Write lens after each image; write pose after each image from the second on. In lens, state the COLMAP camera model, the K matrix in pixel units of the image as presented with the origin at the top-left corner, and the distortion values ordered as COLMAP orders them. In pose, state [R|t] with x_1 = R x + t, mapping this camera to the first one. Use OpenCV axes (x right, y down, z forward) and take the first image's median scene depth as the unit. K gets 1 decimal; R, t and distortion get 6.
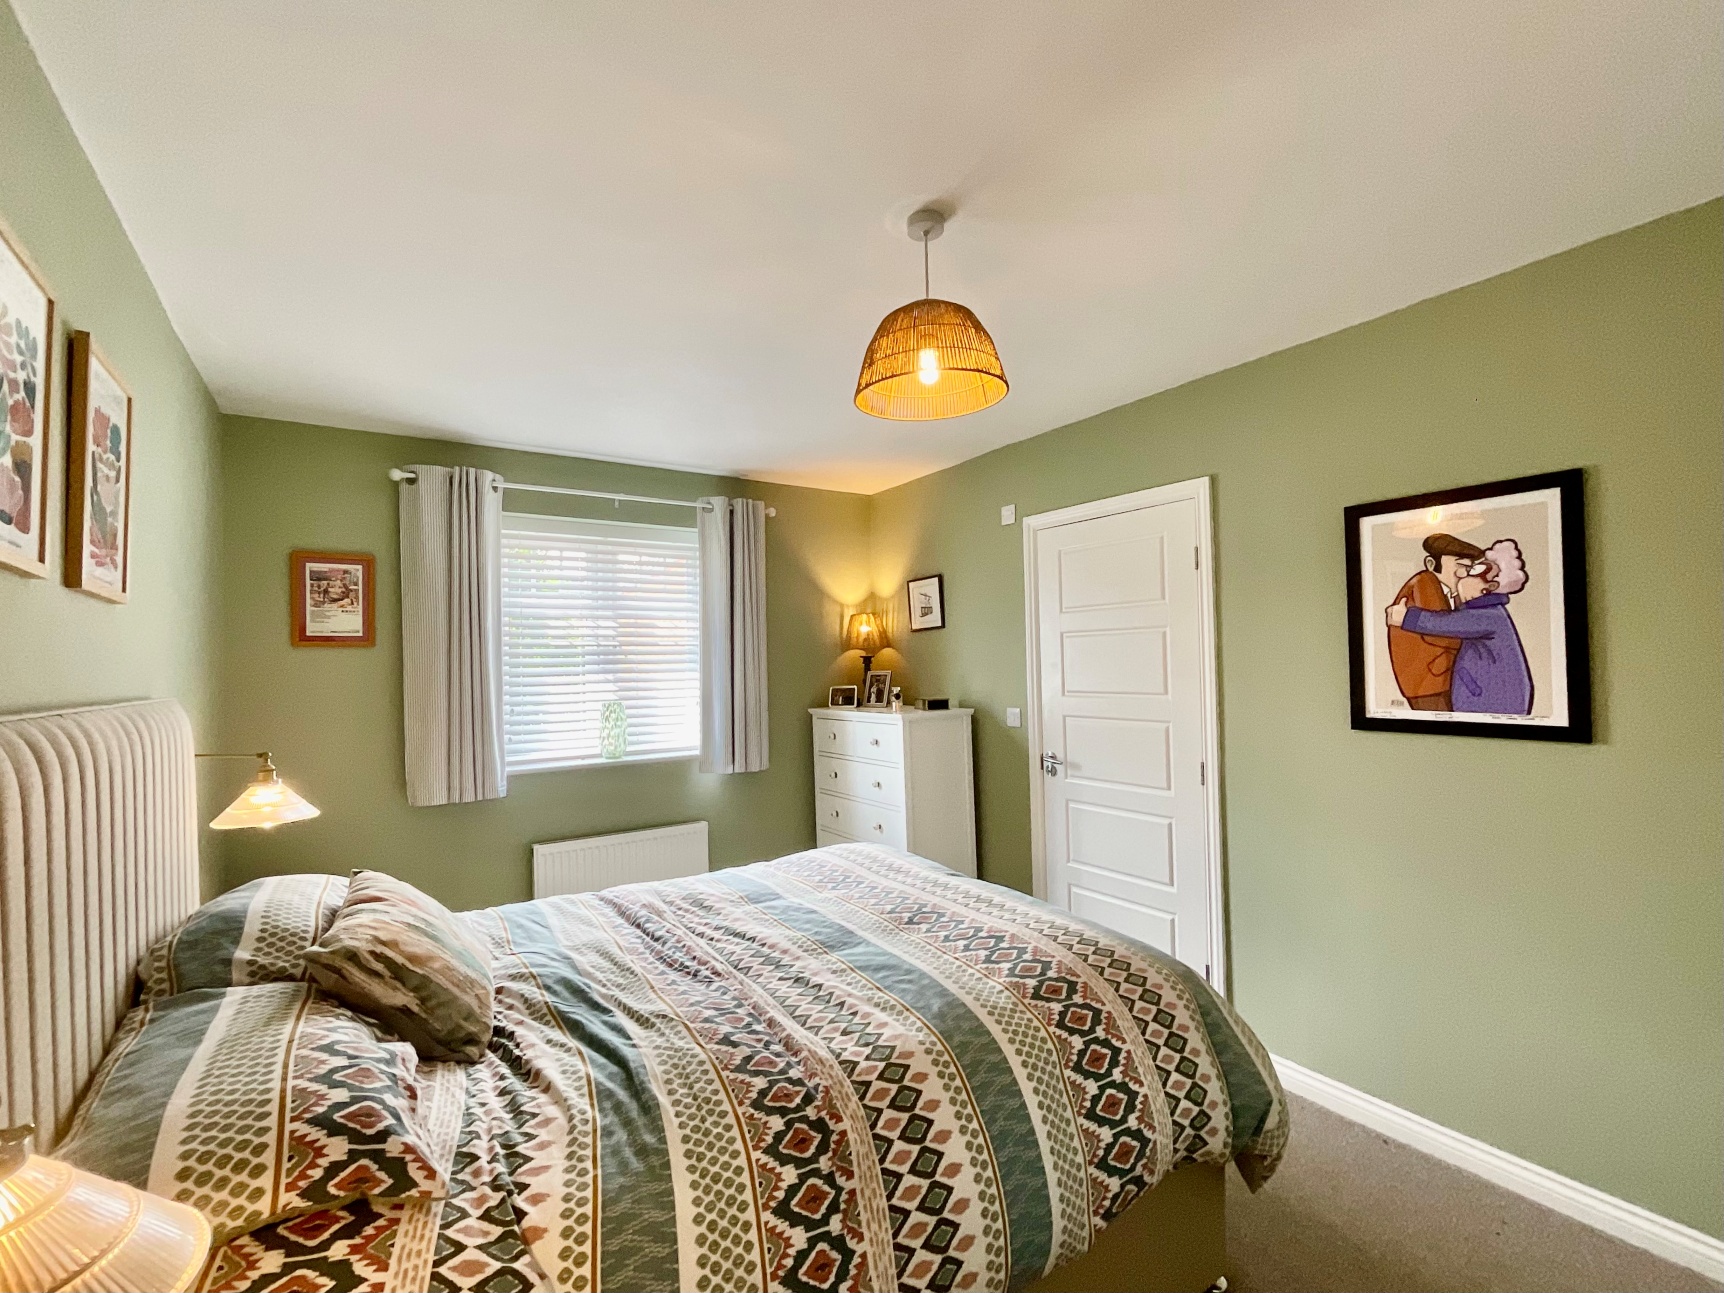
lens RADIAL K [[739.9, 0, 873.7], [0, 739.9, 660.5], [0, 0, 1]] dist [0.000317, 0.000150]
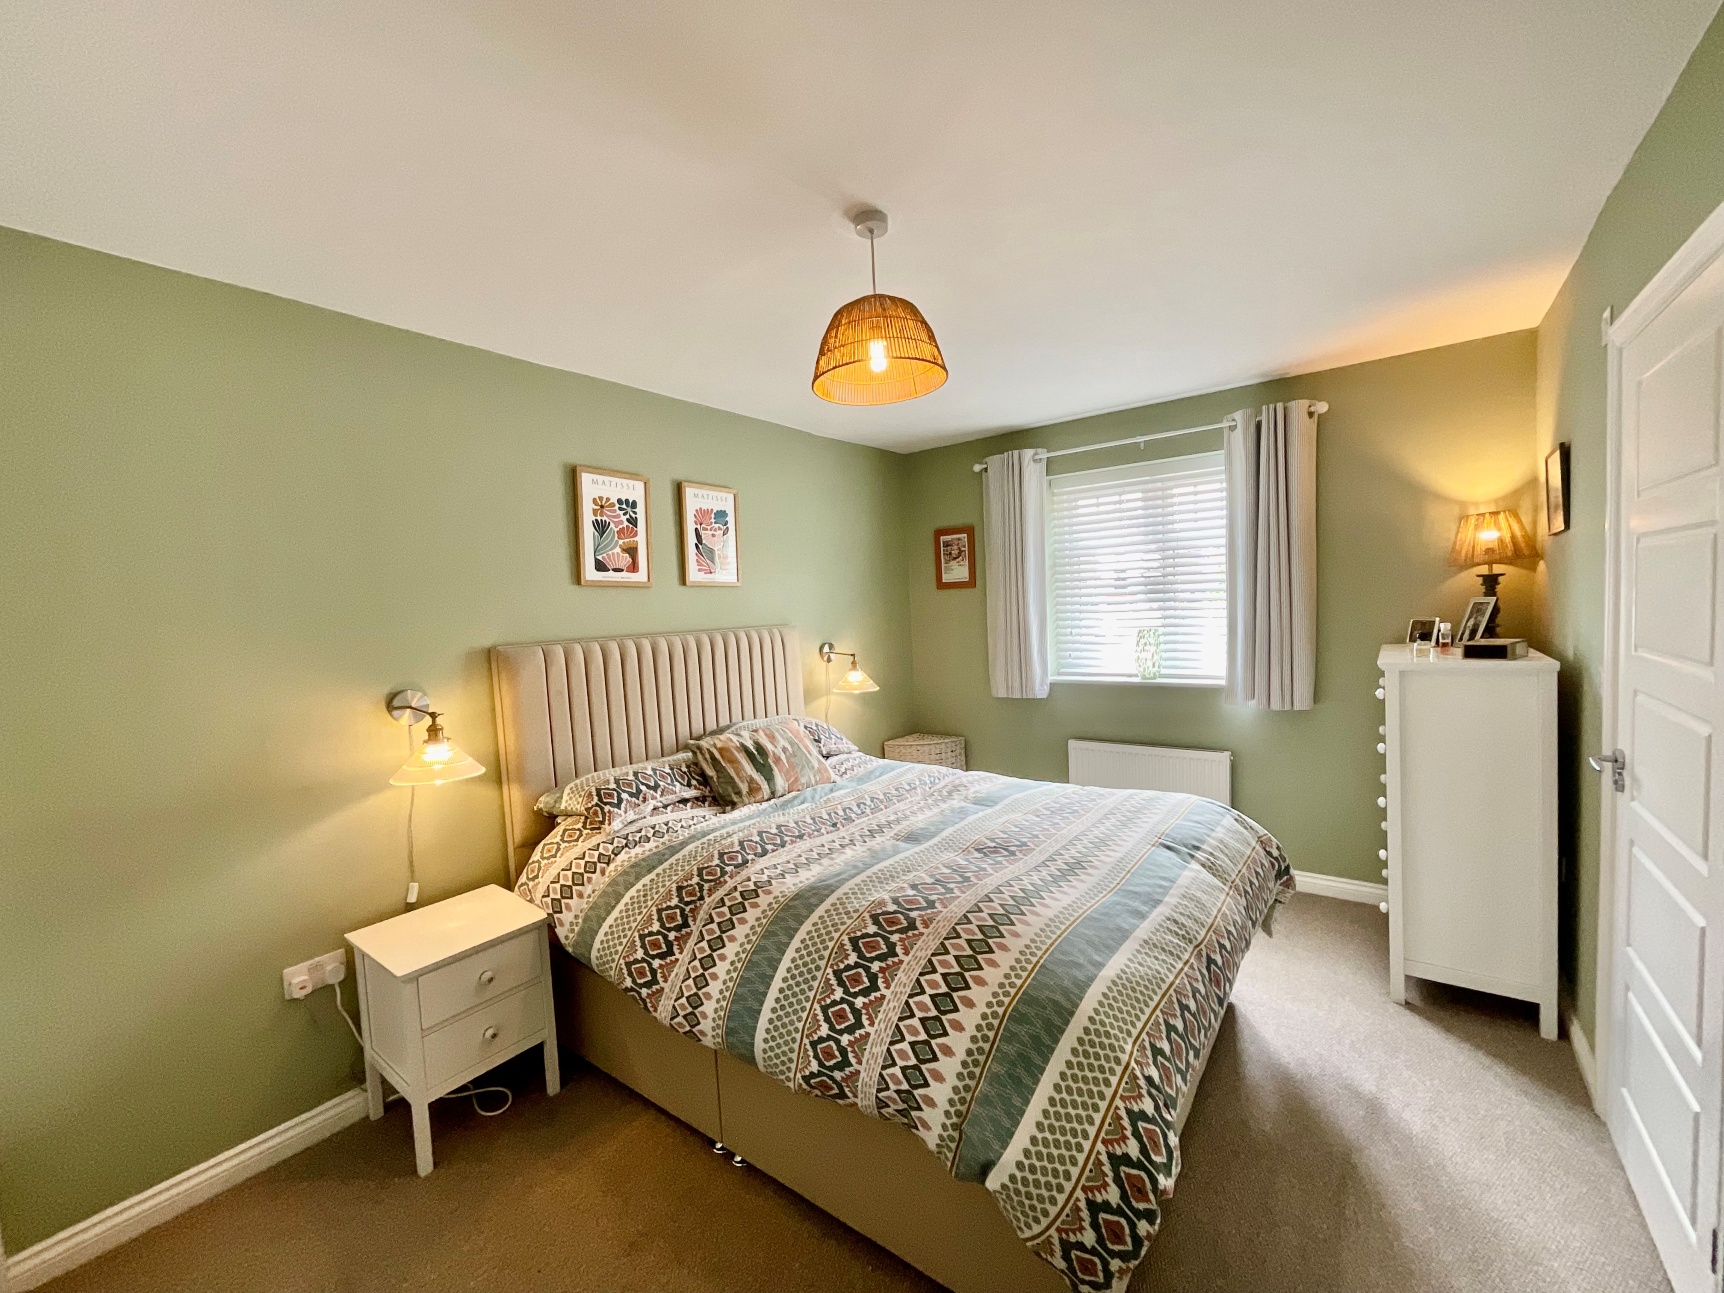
lens RADIAL K [[695.0, 0, 877.7], [0, 695.0, 650.9], [0, 0, 1]] dist [0.001966, 0.000101]
pose [[0.349437, 0.068893, -0.934424, 0.733017], [0.042017, 0.995138, 0.089082, -0.030683], [0.936017, -0.070390, 0.344843, 0.405404]]
